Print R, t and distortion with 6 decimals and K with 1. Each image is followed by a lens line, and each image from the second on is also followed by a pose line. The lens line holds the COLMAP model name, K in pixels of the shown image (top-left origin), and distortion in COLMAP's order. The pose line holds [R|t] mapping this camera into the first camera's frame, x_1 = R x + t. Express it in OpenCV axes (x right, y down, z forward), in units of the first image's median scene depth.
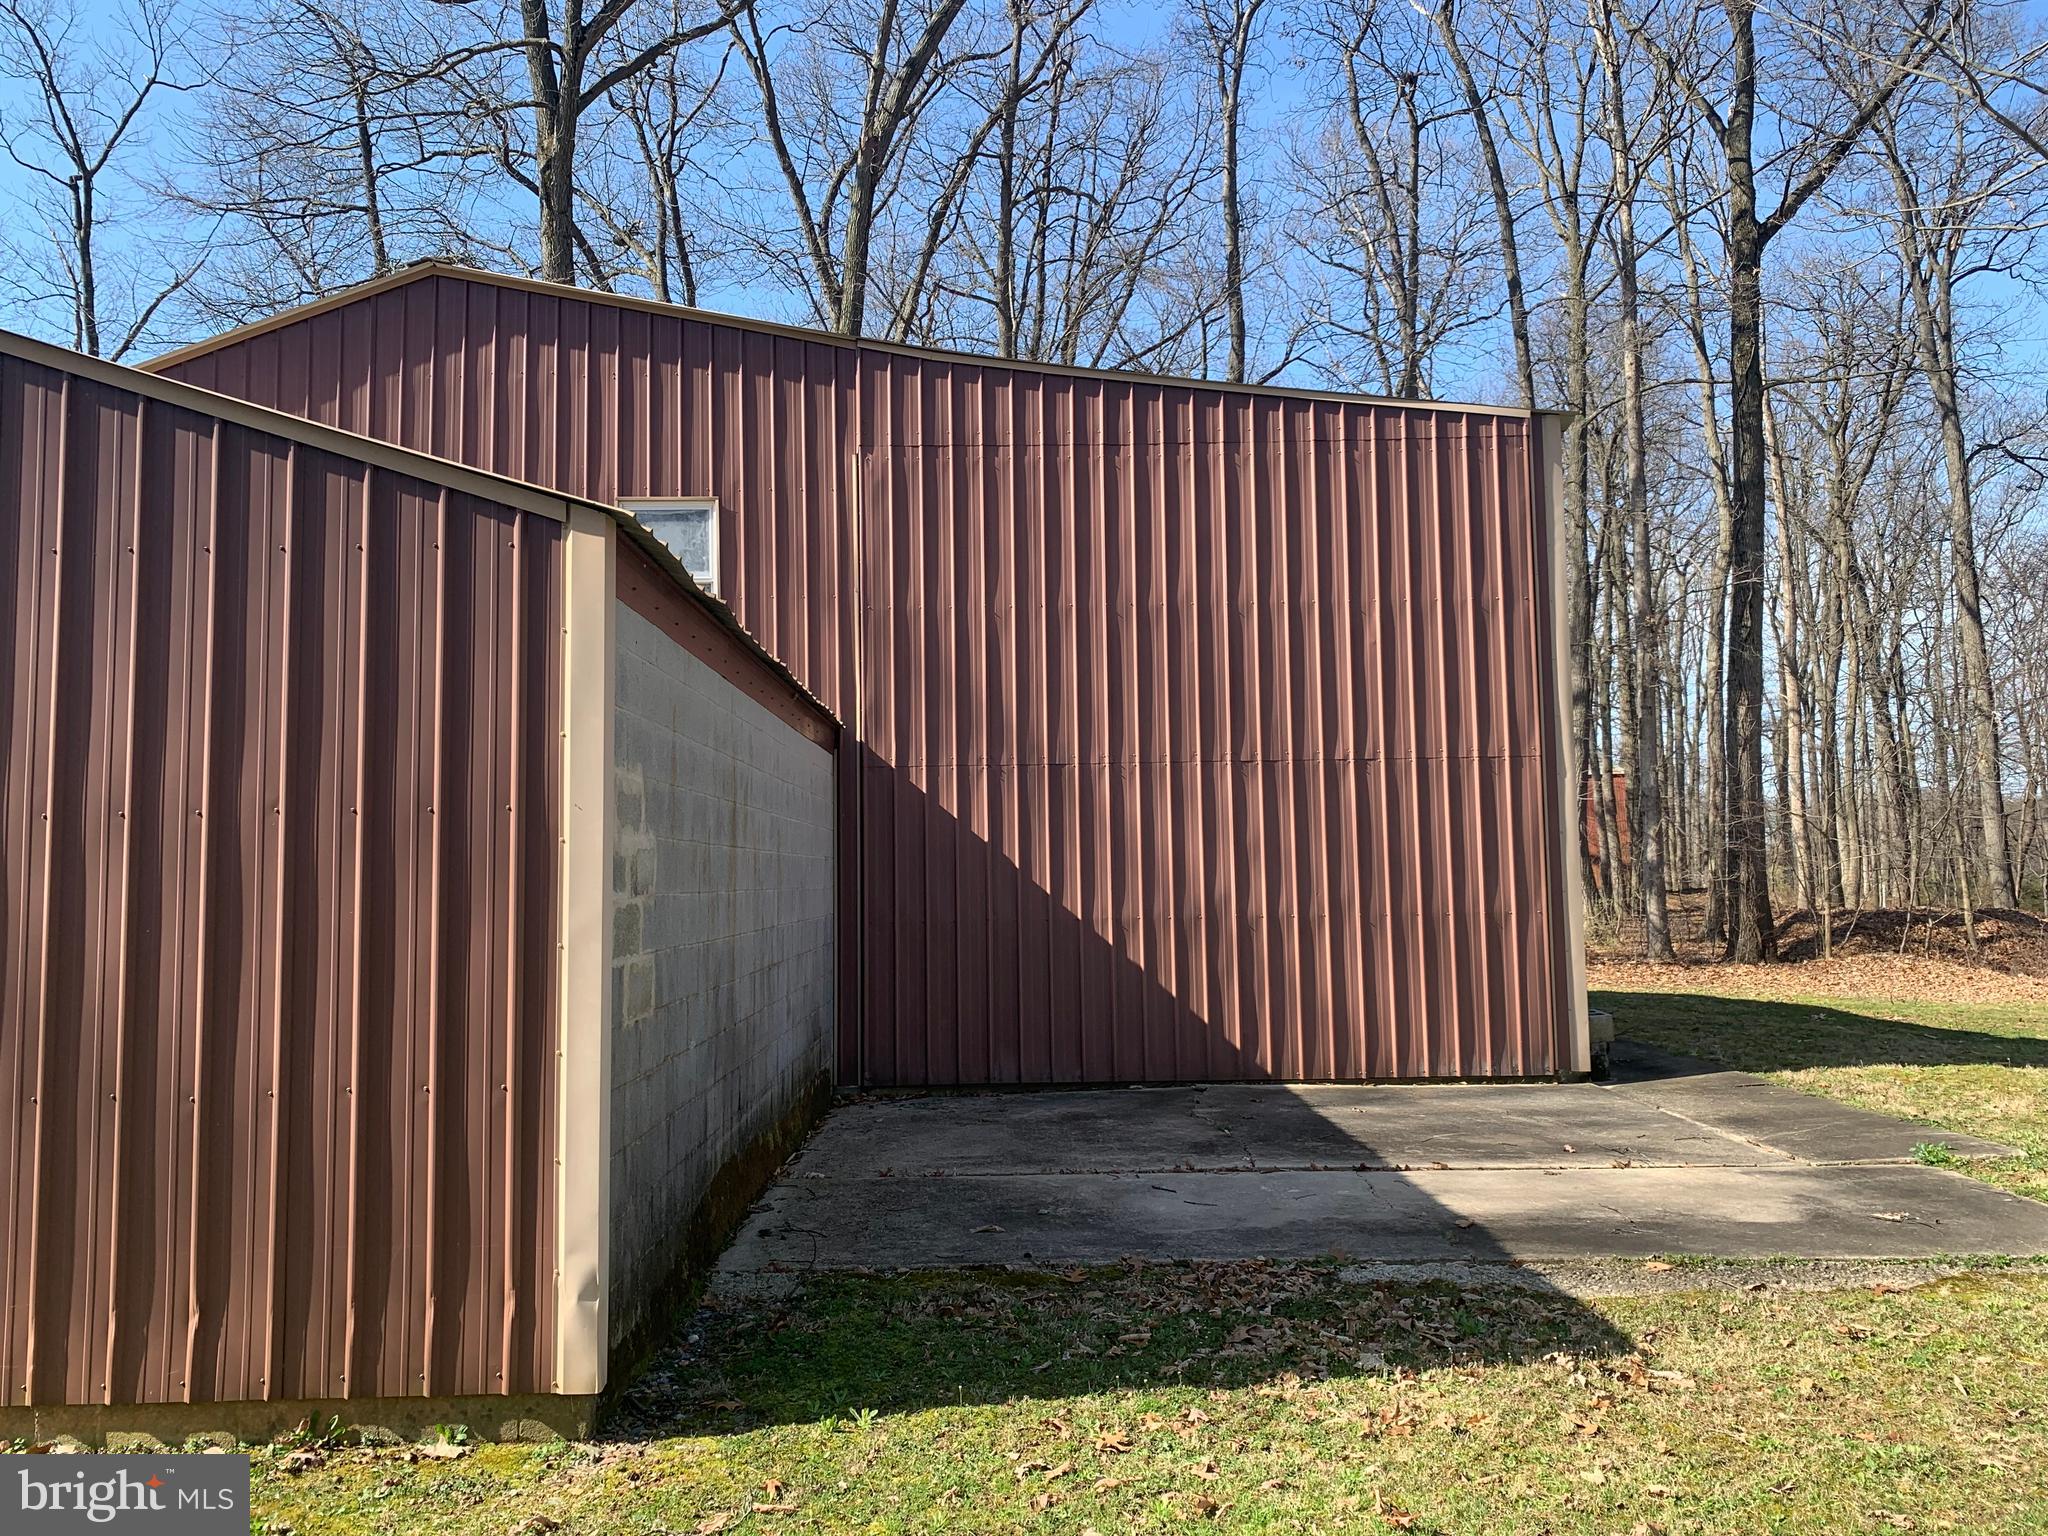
lens RADIAL K [[1583.5, 0, 1024.0], [0, 1583.5, 768.0], [0, 0, 1]] dist [-0.005689, -0.005123]
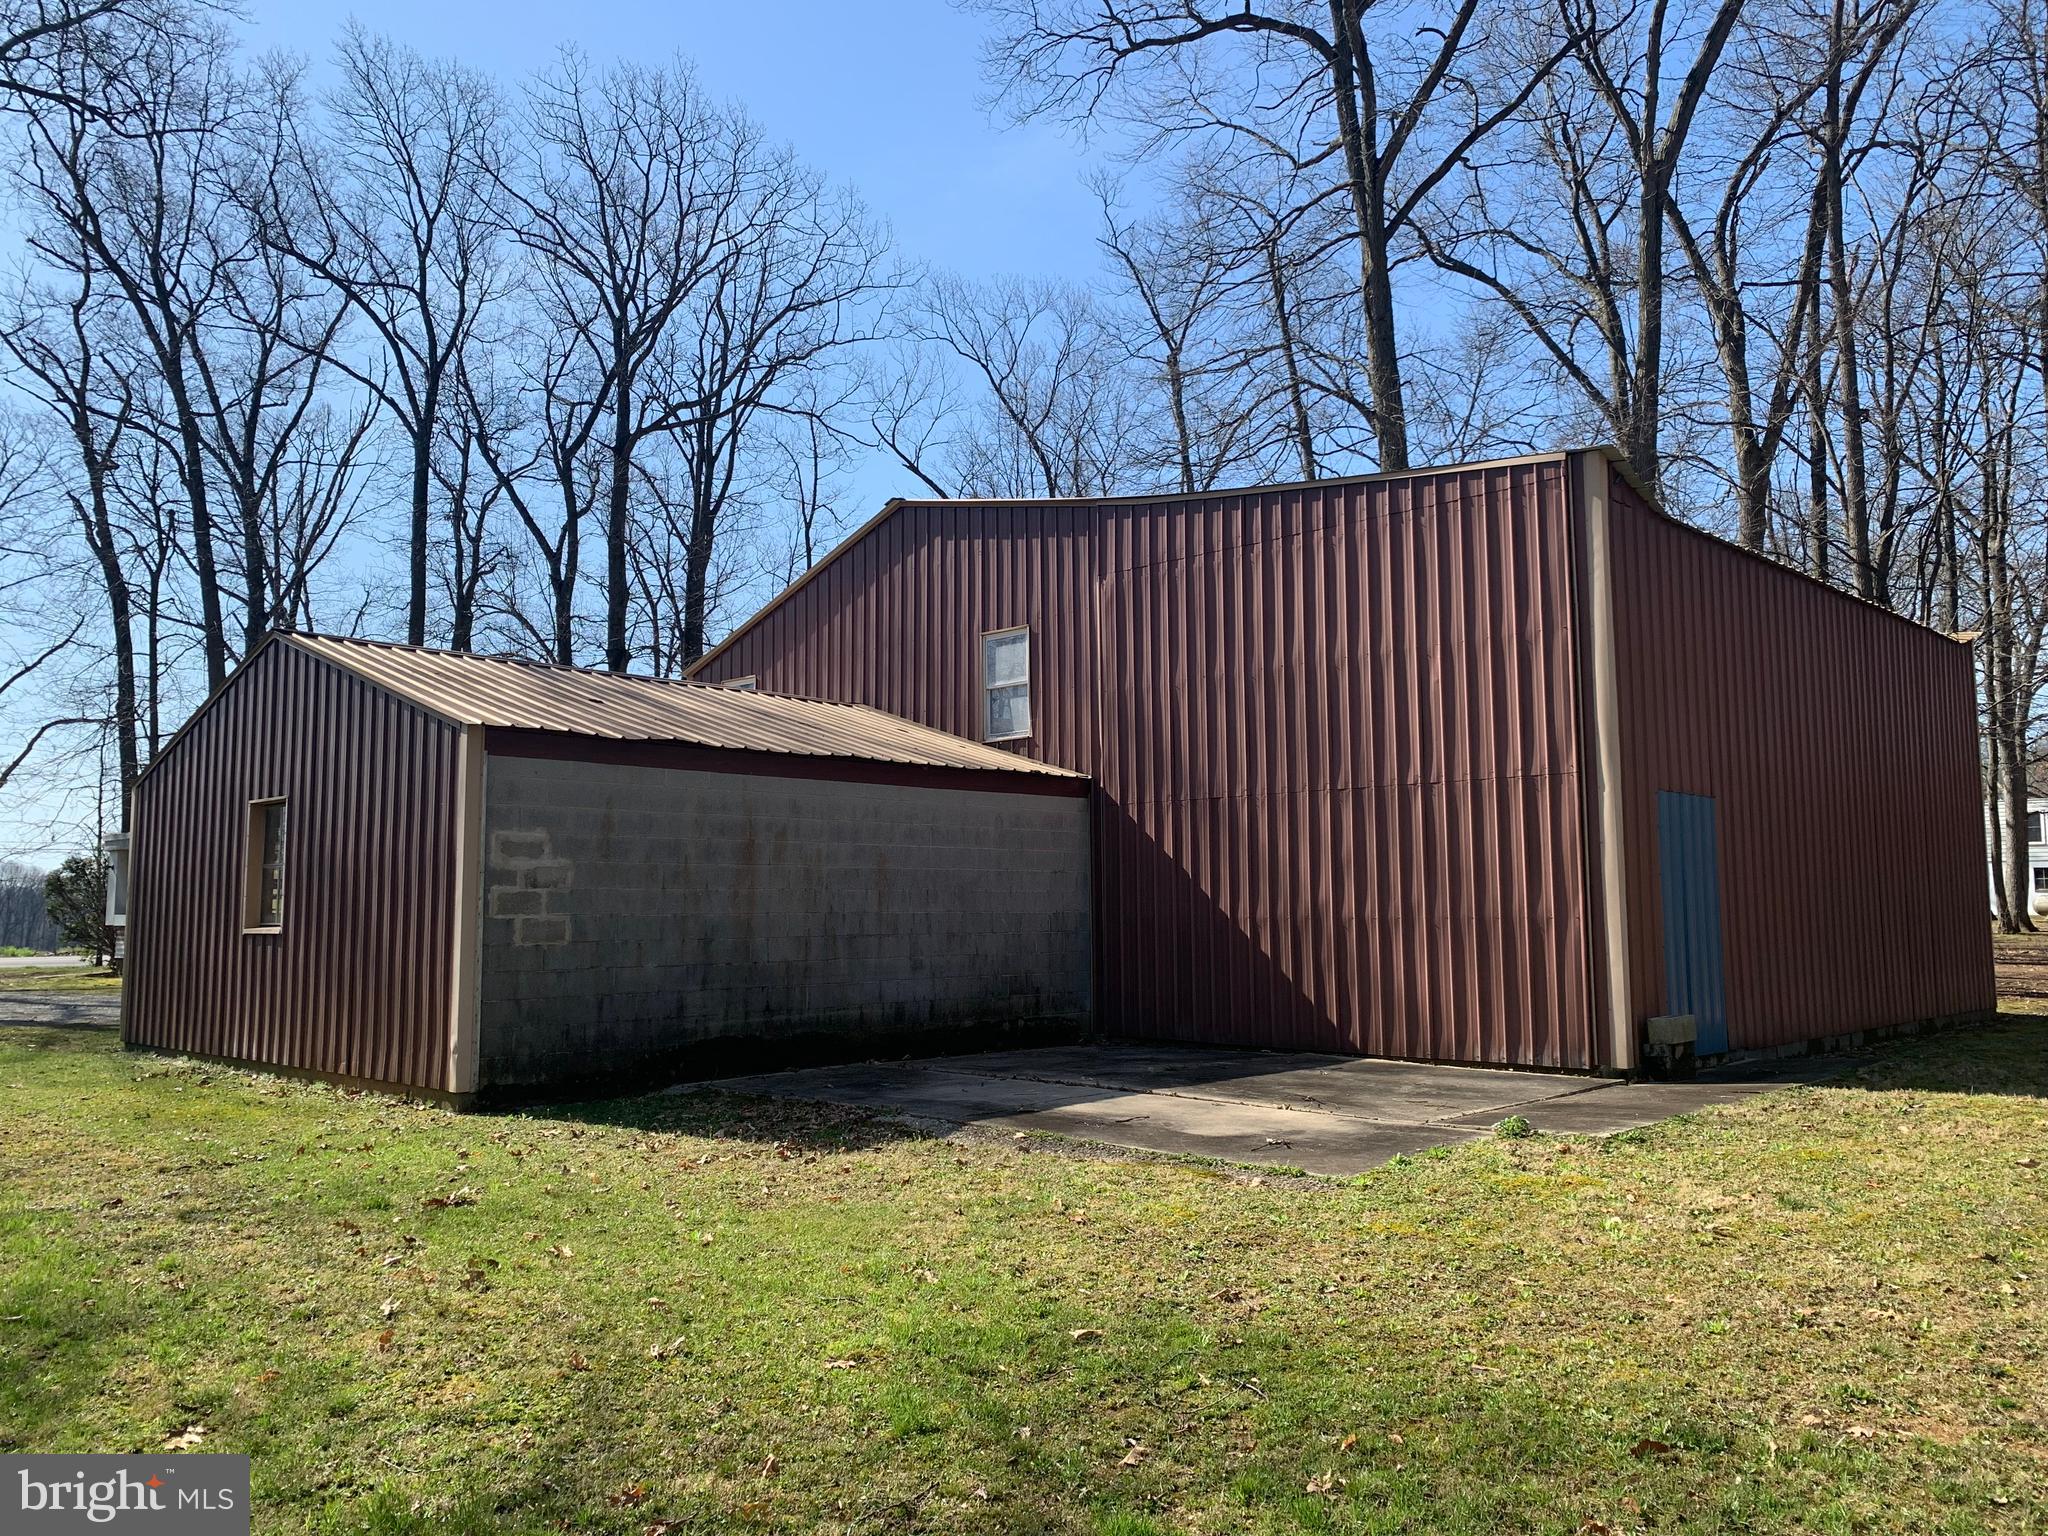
lens RADIAL K [[1583.5, 0, 1024.0], [0, 1583.5, 768.0], [0, 0, 1]] dist [-0.005689, -0.005123]
pose [[0.695376, -0.052731, -0.716708, 0.839708], [0.046499, 0.998516, -0.028350, 0.002303], [0.717140, -0.013613, 0.696796, -0.020200]]
